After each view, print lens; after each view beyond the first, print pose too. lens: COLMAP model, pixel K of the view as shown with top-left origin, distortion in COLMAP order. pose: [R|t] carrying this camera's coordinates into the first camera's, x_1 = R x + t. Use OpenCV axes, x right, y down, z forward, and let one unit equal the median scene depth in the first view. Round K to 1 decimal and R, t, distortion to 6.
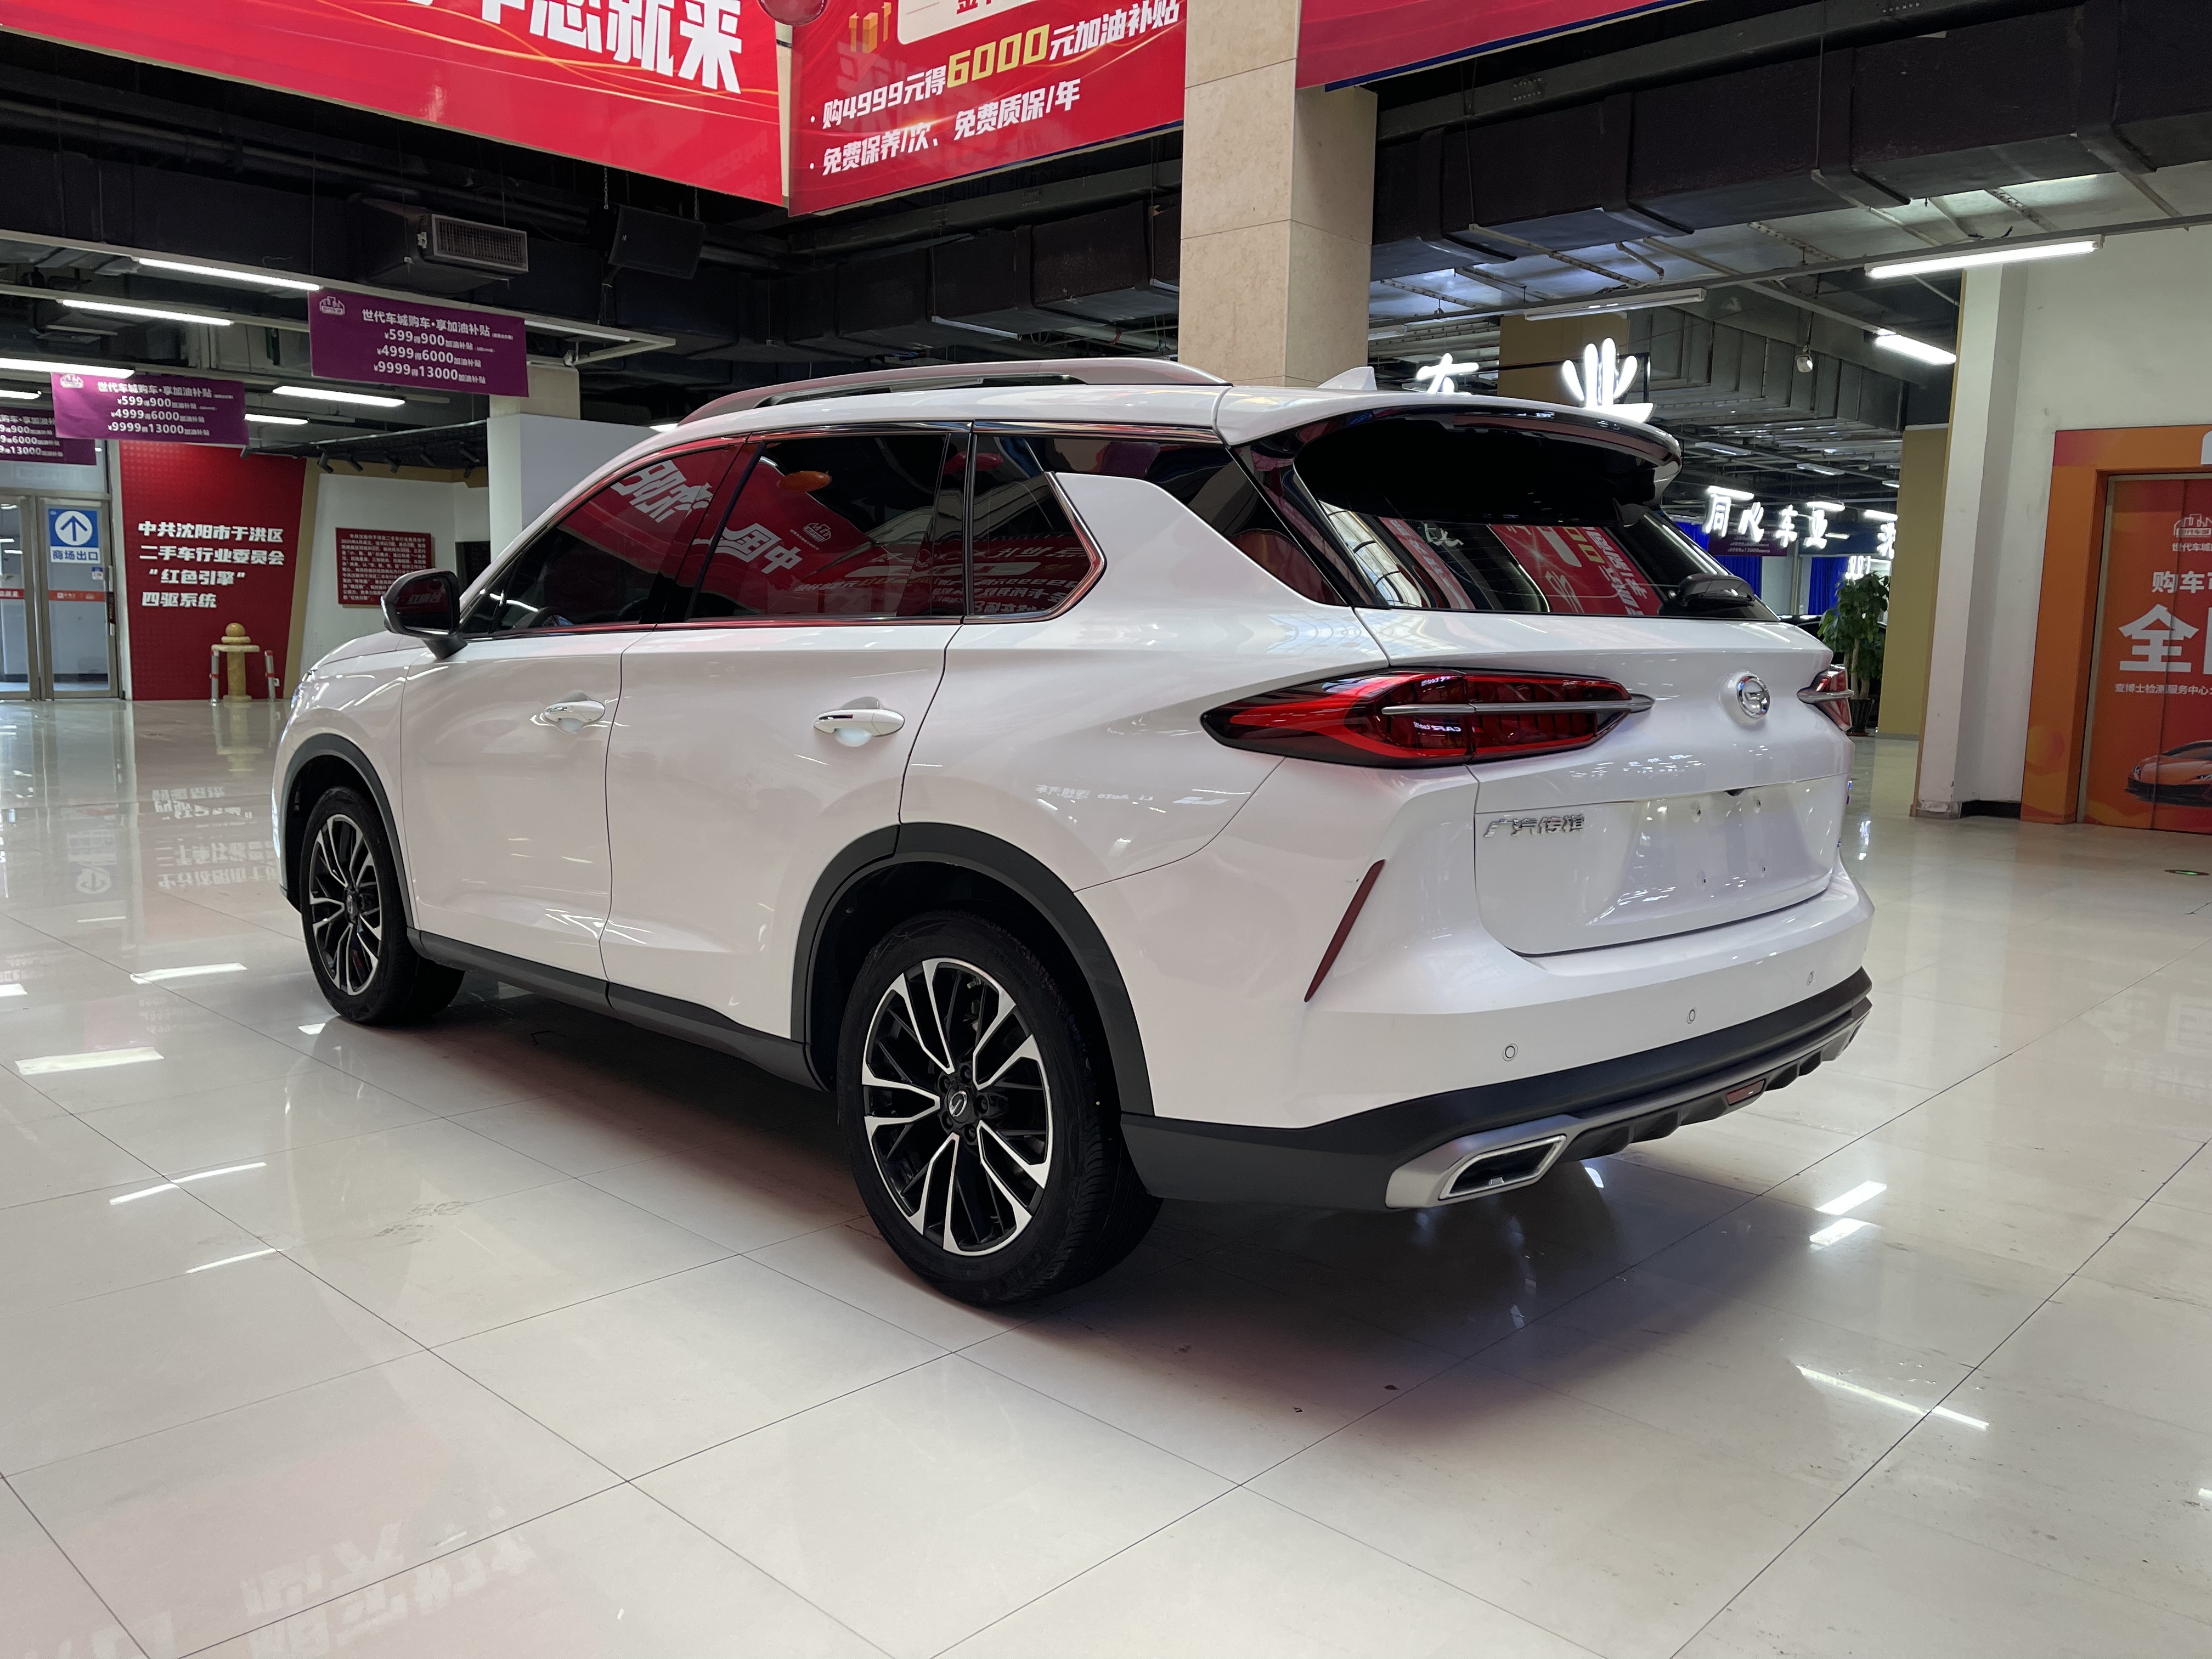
lens RADIAL K [[1684.0, 0, 1106.0], [0, 1684.0, 829.5], [0, 0, 1]] dist [0.127764, -0.148889]
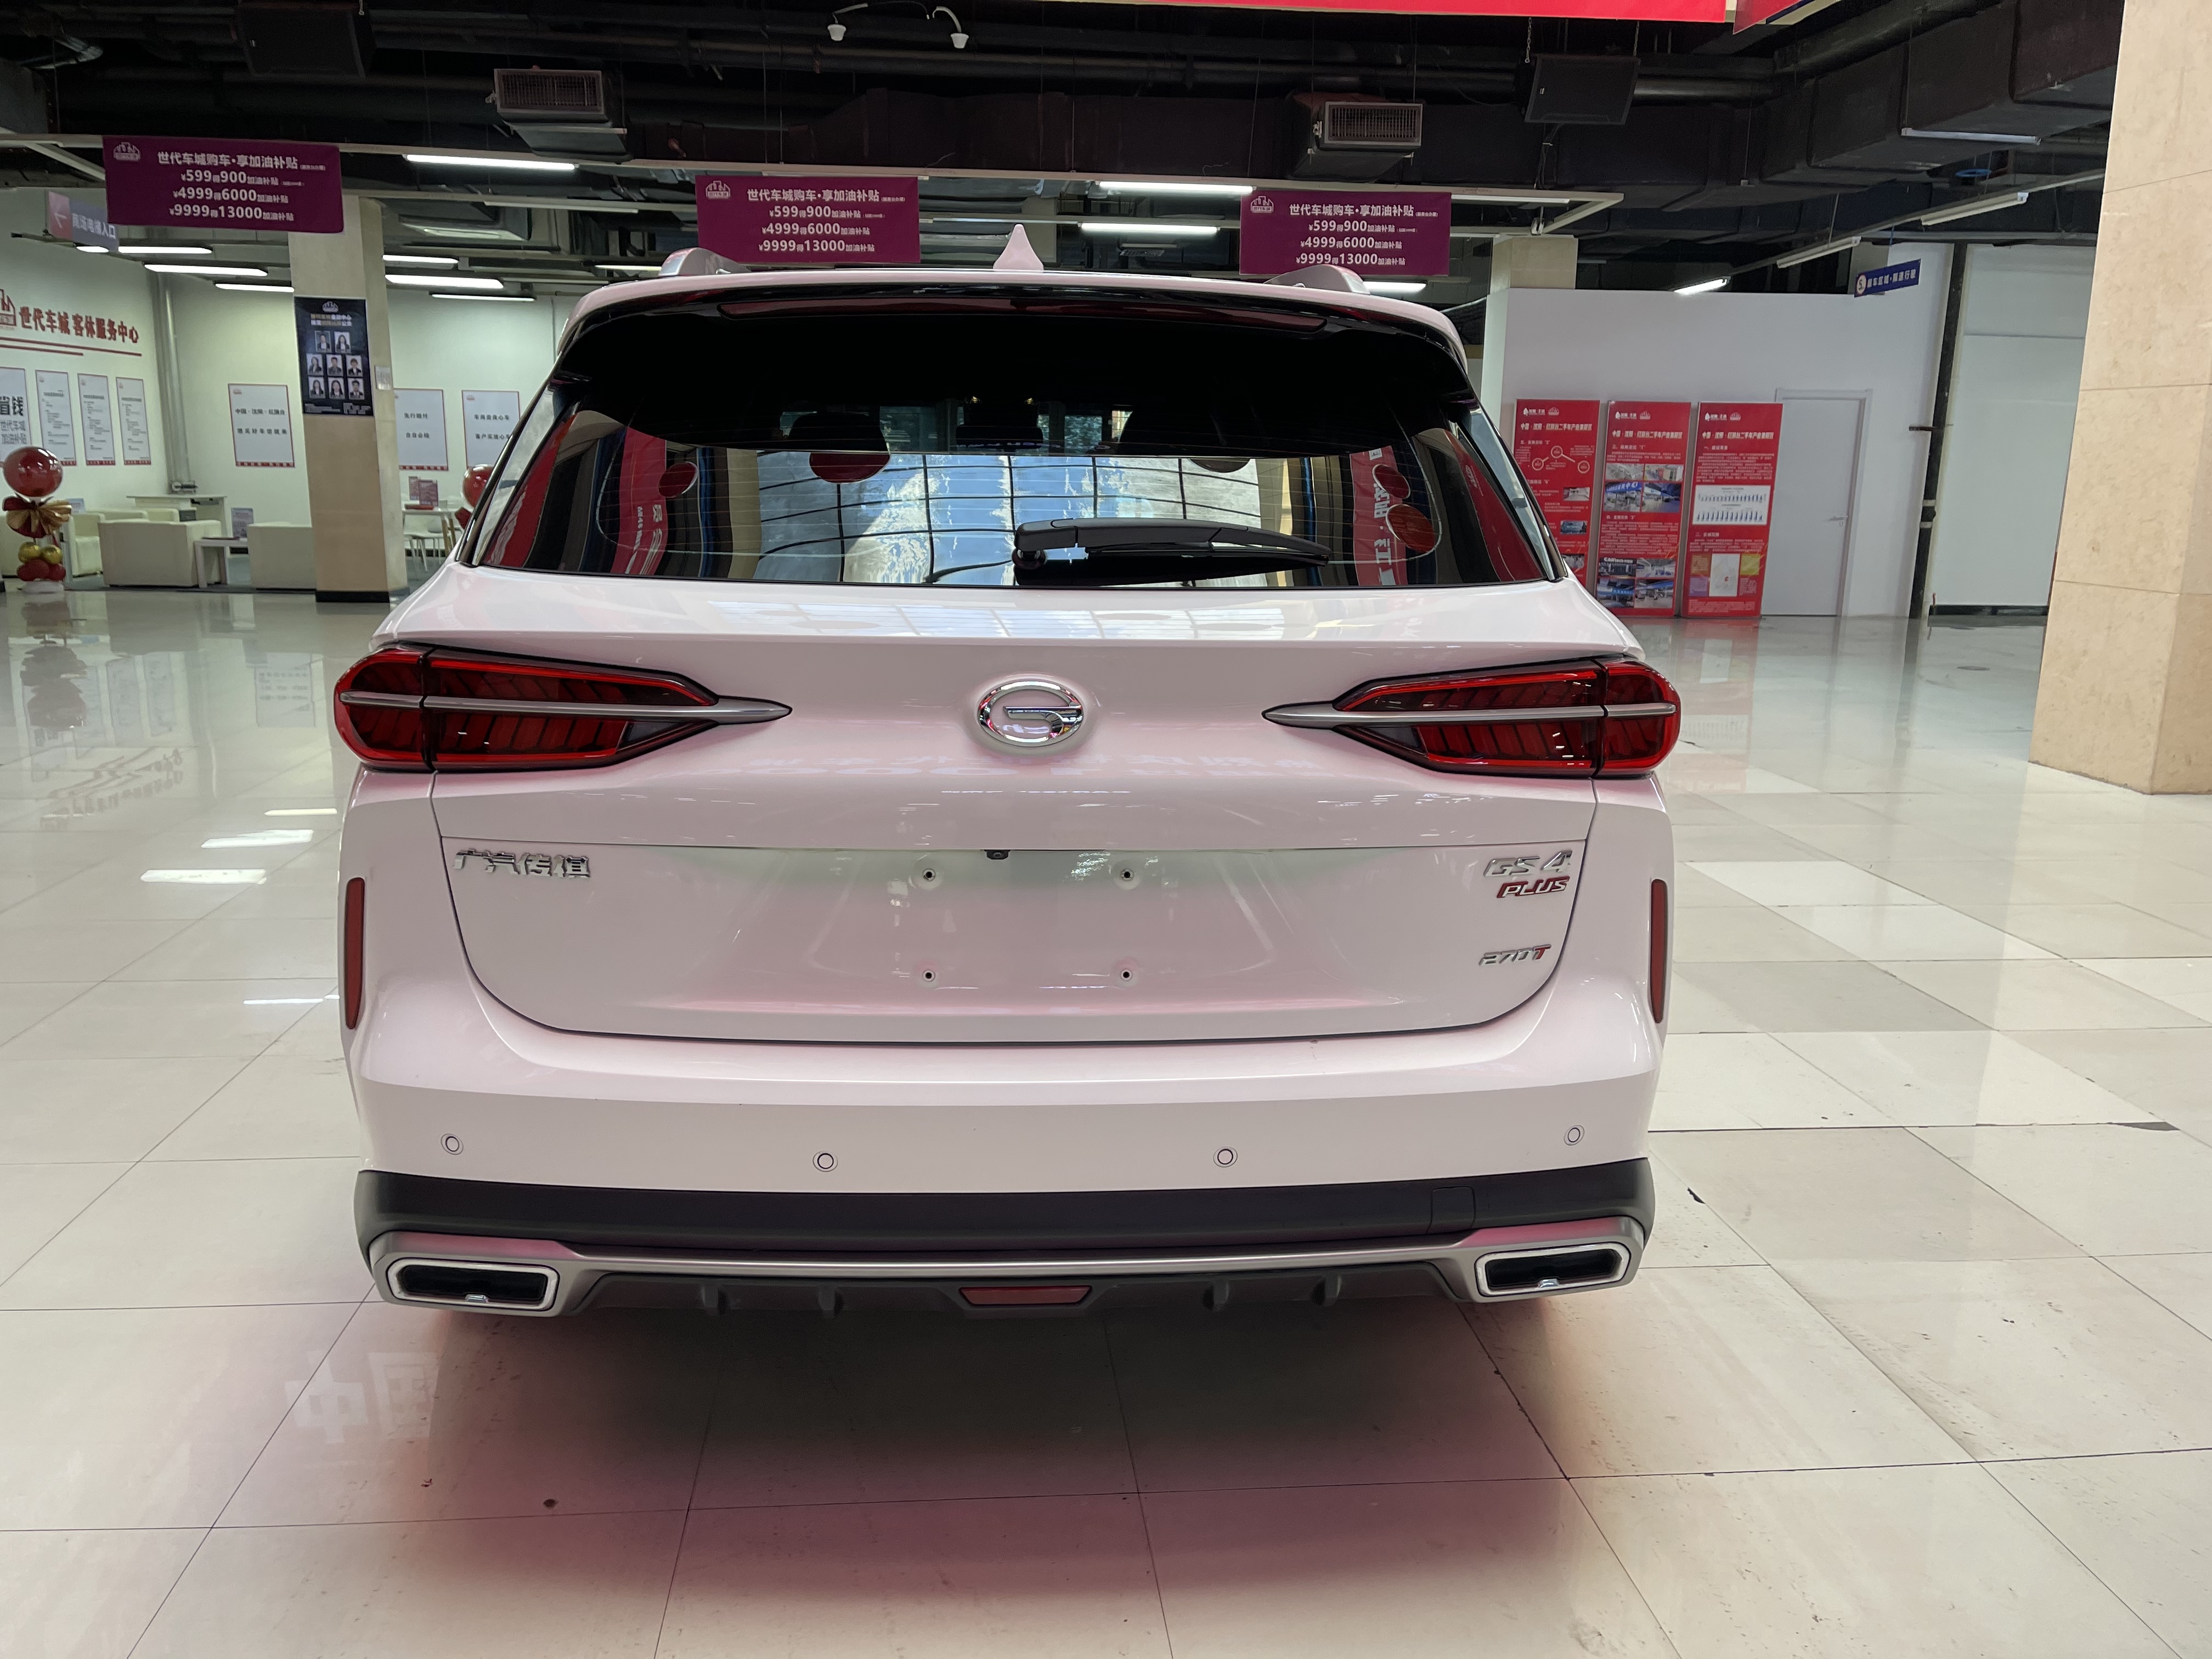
lens RADIAL K [[1672.7, 0, 1106.0], [0, 1672.7, 829.5], [0, 0, 1]] dist [0.114033, -0.147339]
pose [[0.756820, 0.133960, -0.639749, 0.211444], [-0.084271, 0.990602, 0.107735, -0.027221], [0.648168, -0.027623, 0.760996, 0.136075]]
